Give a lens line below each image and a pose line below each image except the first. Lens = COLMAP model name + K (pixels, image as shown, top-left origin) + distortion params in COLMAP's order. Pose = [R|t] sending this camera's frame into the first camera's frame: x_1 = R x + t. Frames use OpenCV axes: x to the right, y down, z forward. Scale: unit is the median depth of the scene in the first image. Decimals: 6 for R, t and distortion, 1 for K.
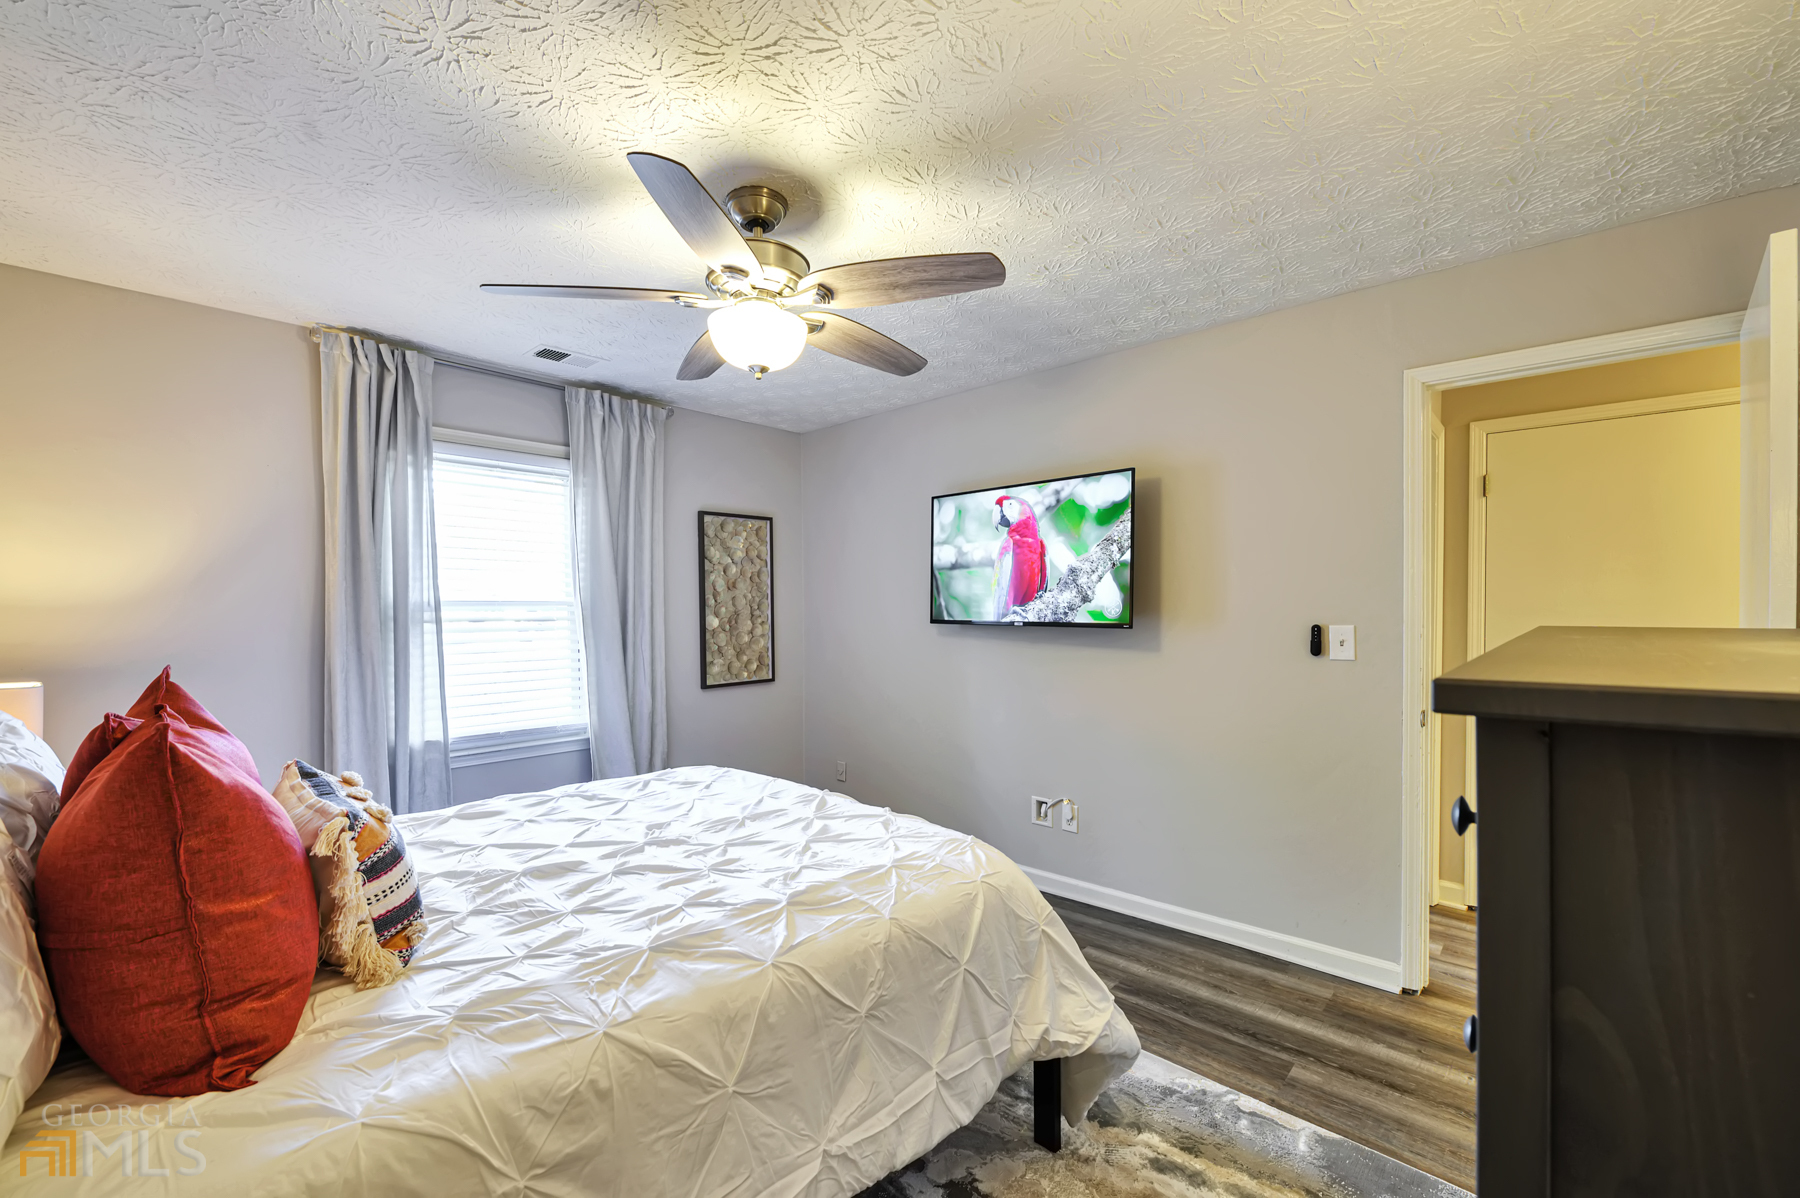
lens RADIAL K [[722.5, 0, 892.0], [0, 722.5, 617.3], [0, 0, 1]] dist [-0.005789, -0.000784]
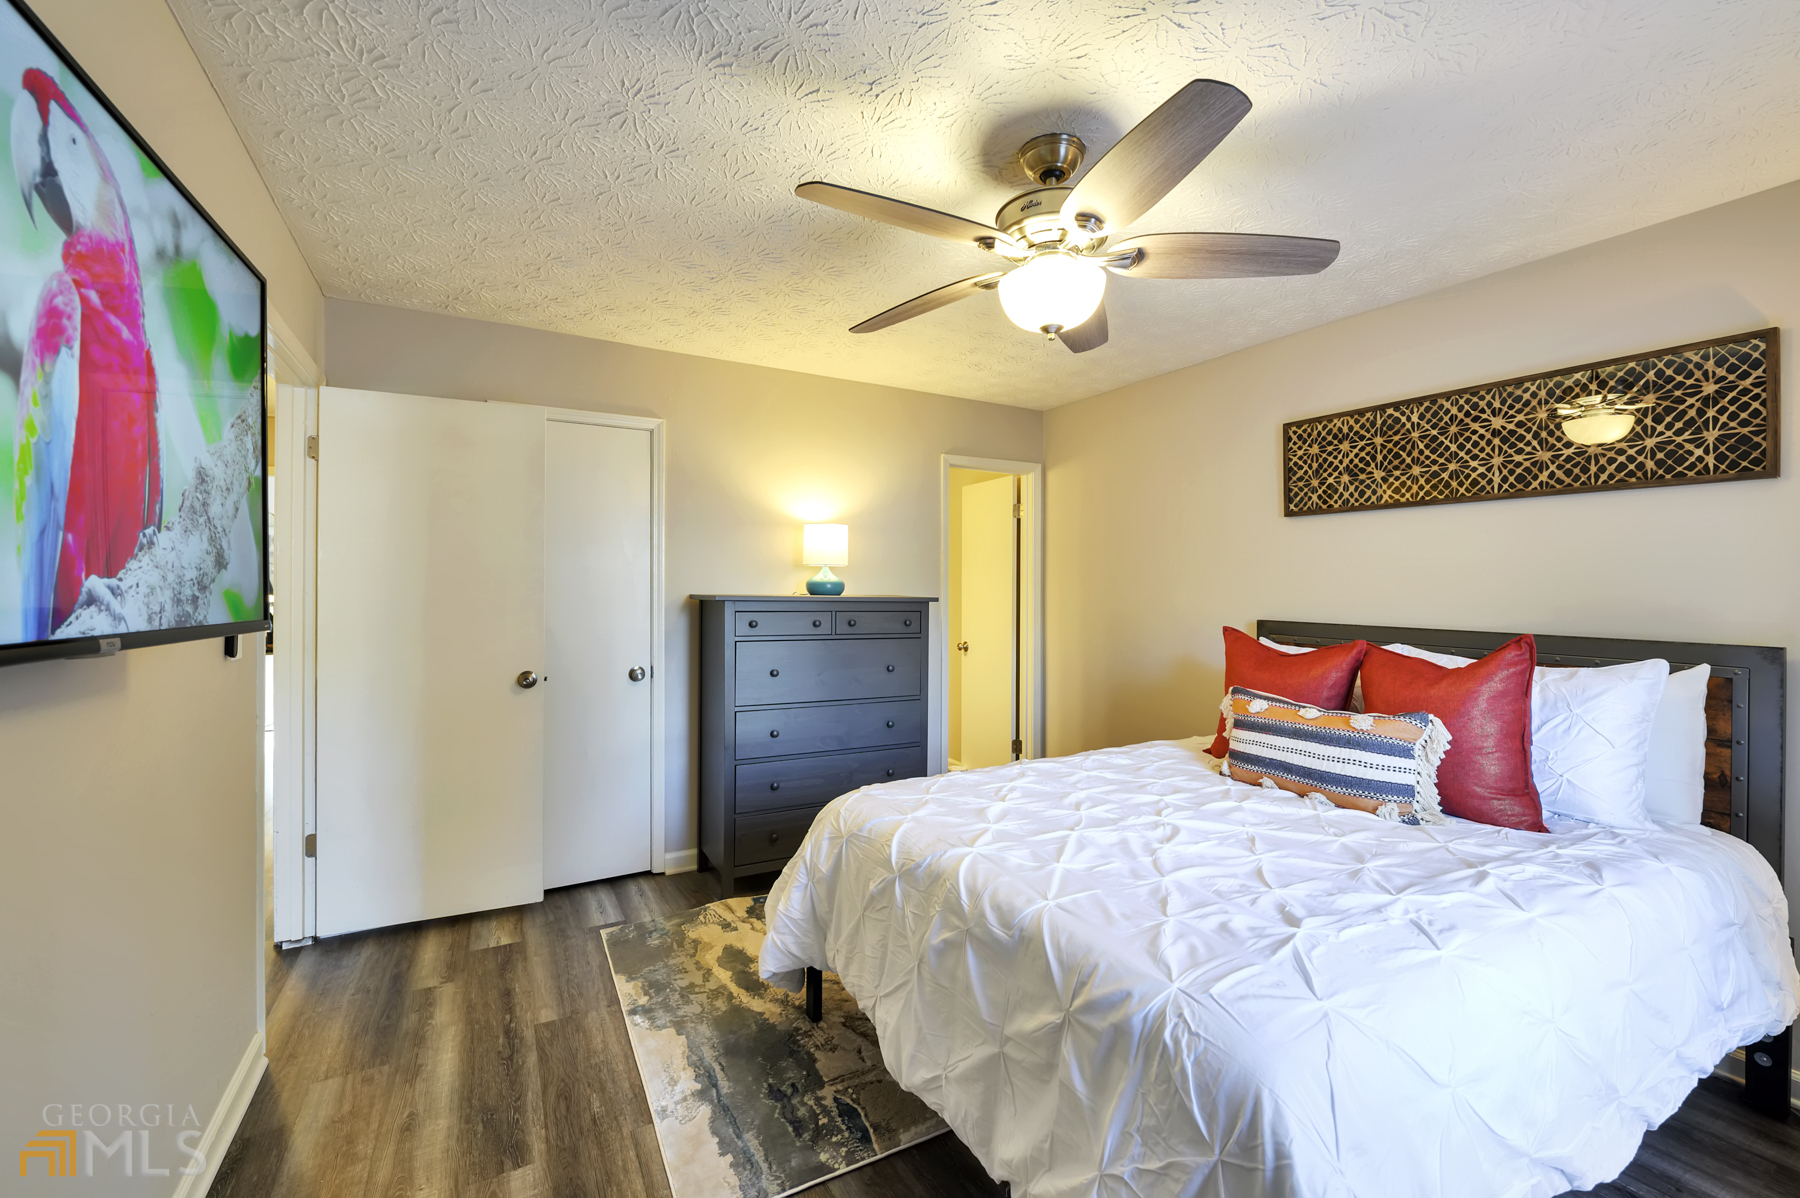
lens RADIAL K [[722.5, 0, 912.8], [0, 722.5, 597.6], [0, 0, 1]] dist [-0.005789, -0.000784]
pose [[-0.959231, -0.002463, 0.282614, -0.172073], [0.003692, 0.999767, 0.021245, -0.012222], [-0.282601, 0.021423, -0.958998, 1.209259]]
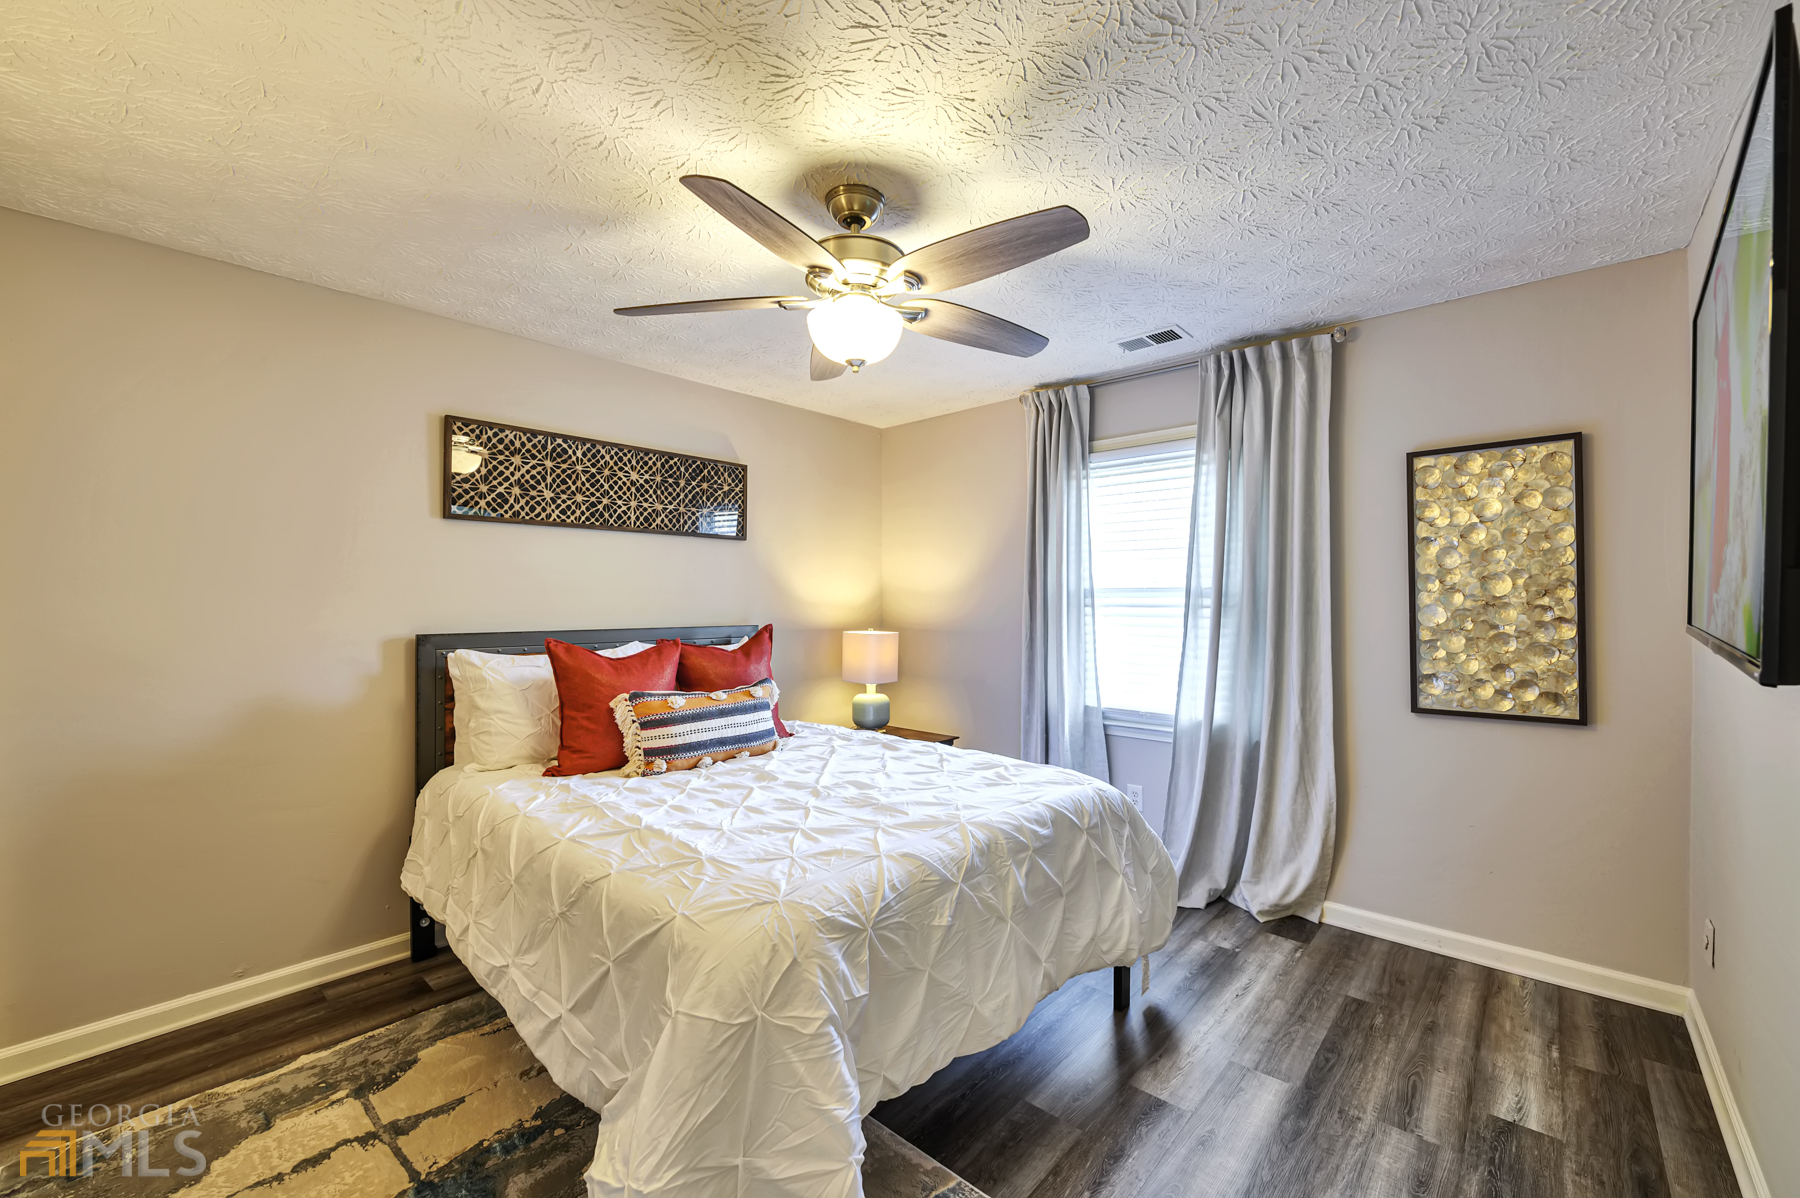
lens RADIAL K [[722.5, 0, 914.5], [0, 722.5, 592.7], [0, 0, 1]] dist [-0.005789, -0.000784]
pose [[0.020429, -0.001667, -0.999790, 0.526710], [-0.008670, 0.999961, -0.001845, -0.011377], [0.999754, 0.008706, 0.020414, 0.669007]]
